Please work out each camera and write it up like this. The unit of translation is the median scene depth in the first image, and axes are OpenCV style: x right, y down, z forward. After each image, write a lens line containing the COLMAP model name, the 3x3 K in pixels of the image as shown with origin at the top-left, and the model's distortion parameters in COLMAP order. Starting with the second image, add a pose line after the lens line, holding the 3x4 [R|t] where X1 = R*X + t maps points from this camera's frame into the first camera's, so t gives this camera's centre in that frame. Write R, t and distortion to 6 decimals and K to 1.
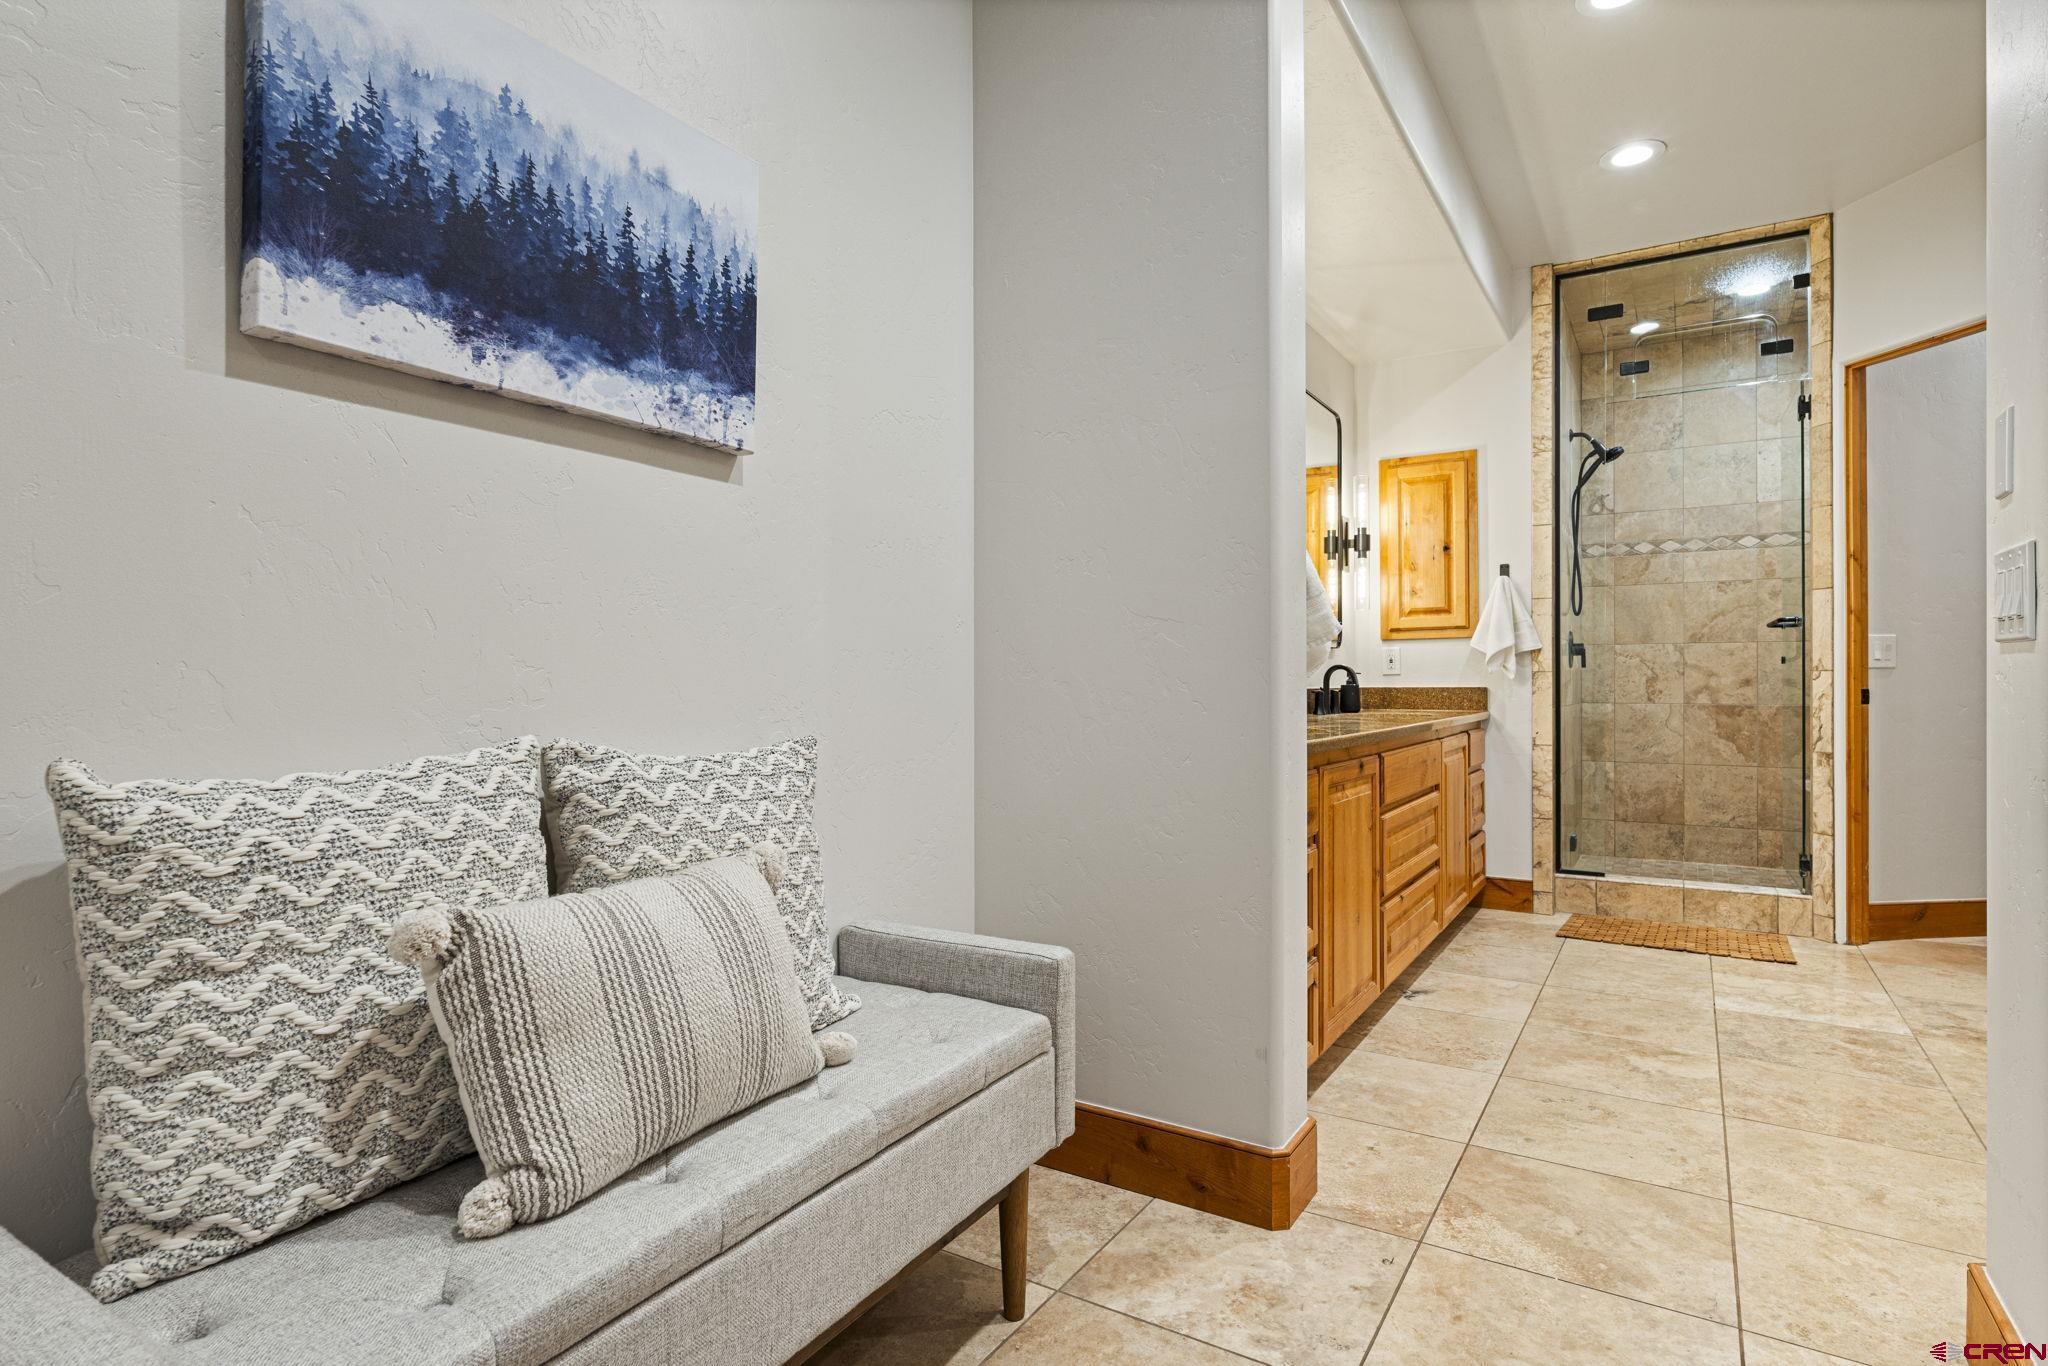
lens RADIAL K [[1067.9, 0, 1024.0], [0, 1067.9, 683.0], [0, 0, 1]] dist [0.001169, 0.000617]
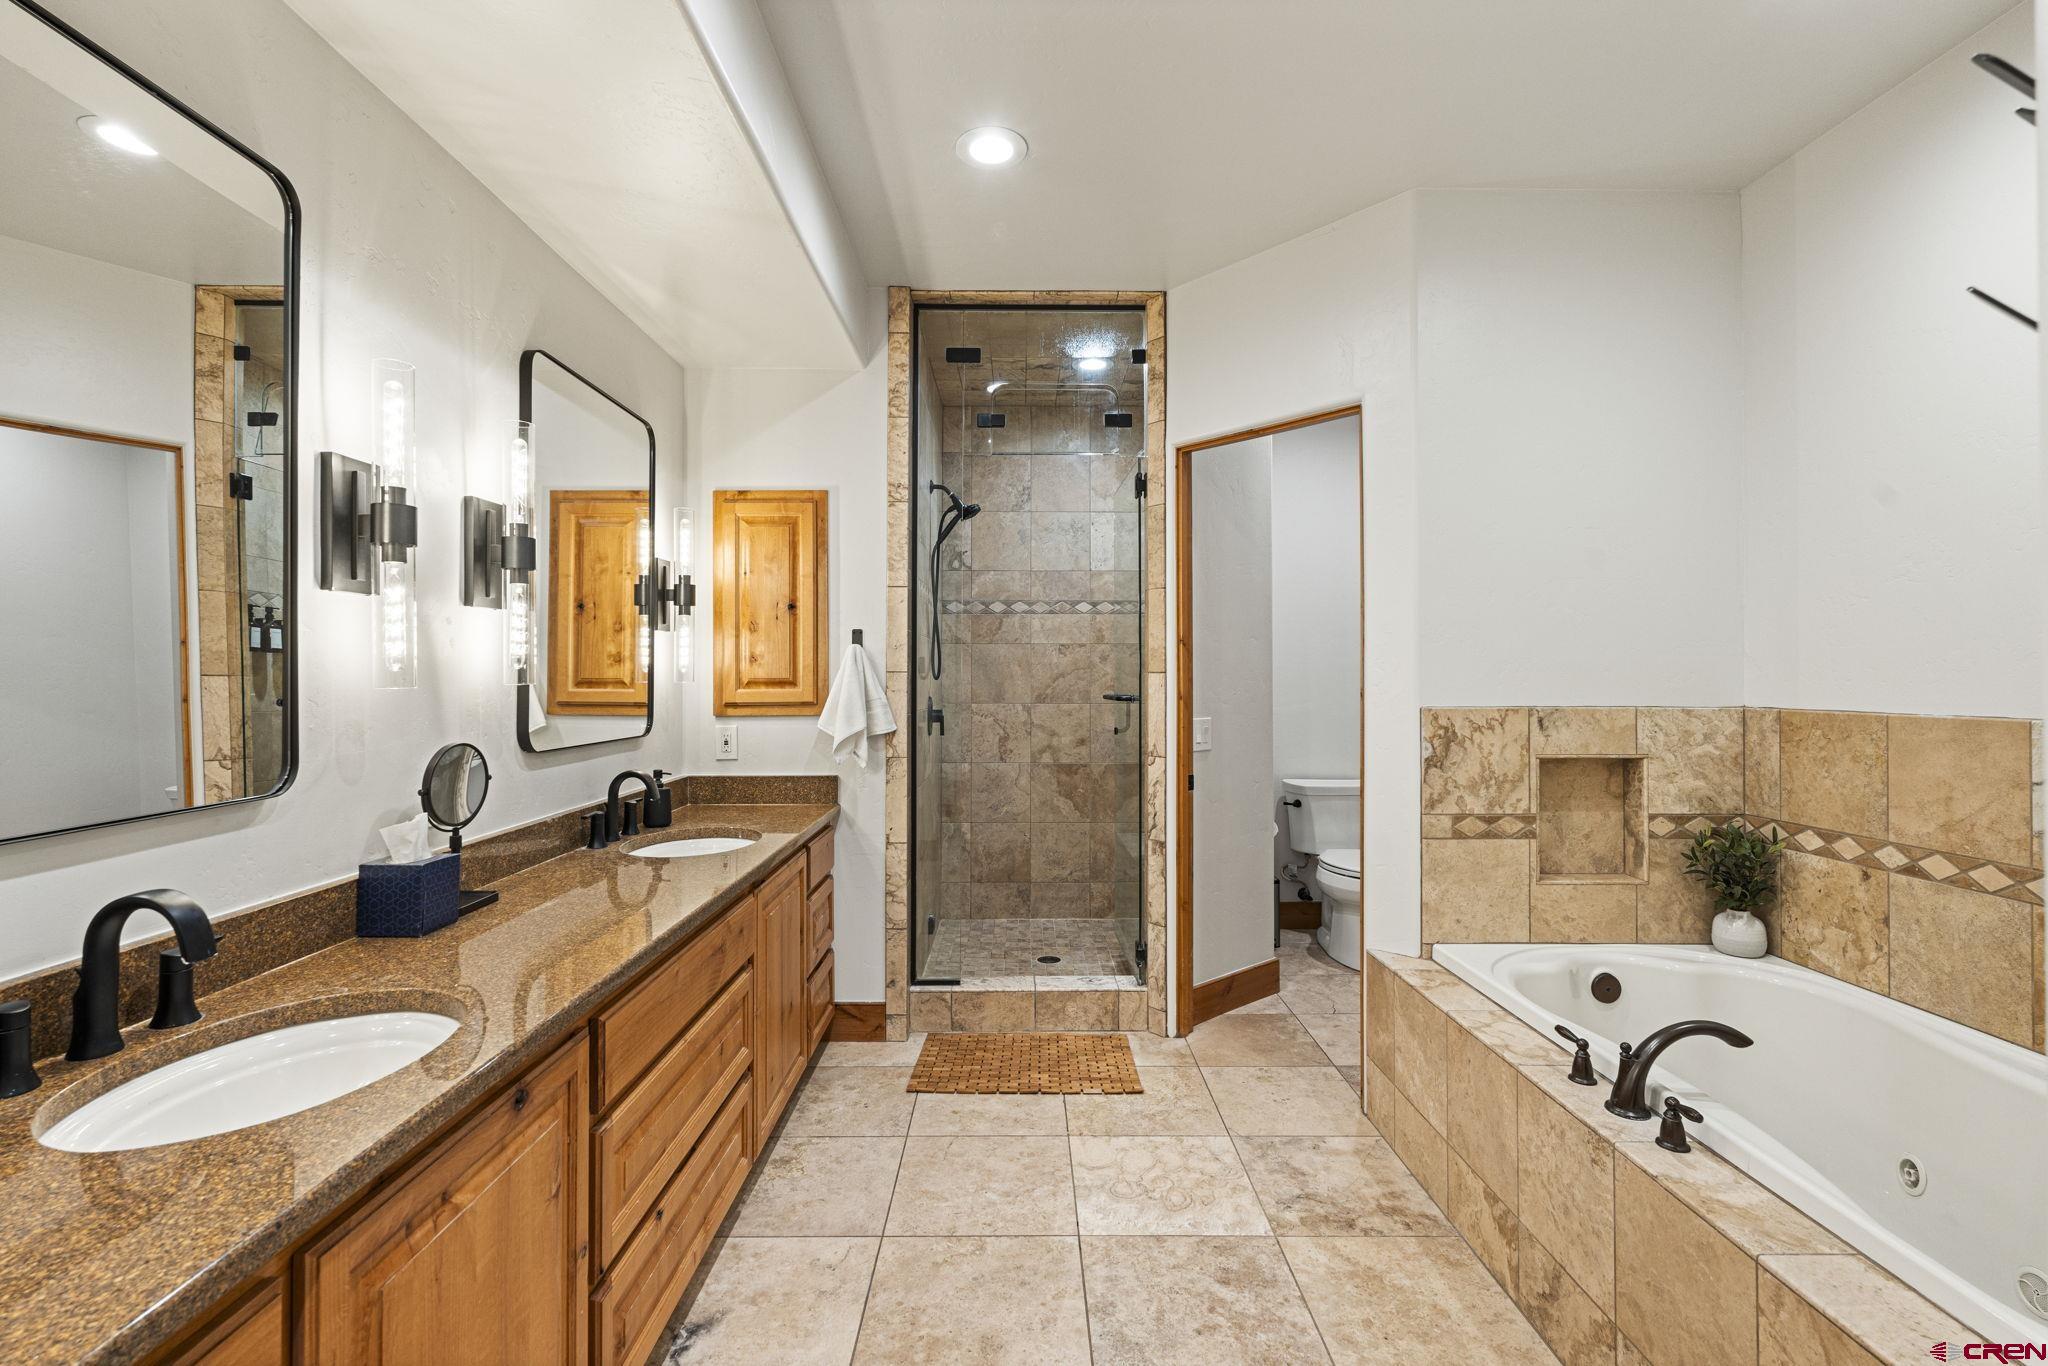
lens RADIAL K [[900.6, 0, 1025.7], [0, 900.6, 672.6], [0, 0, 1]] dist [-0.002301, 0.000284]
pose [[0.845533, 0.004456, 0.533905, 0.179474], [-0.003943, 0.999990, -0.002103, -0.075214], [-0.533909, -0.000327, 0.845542, 0.320950]]
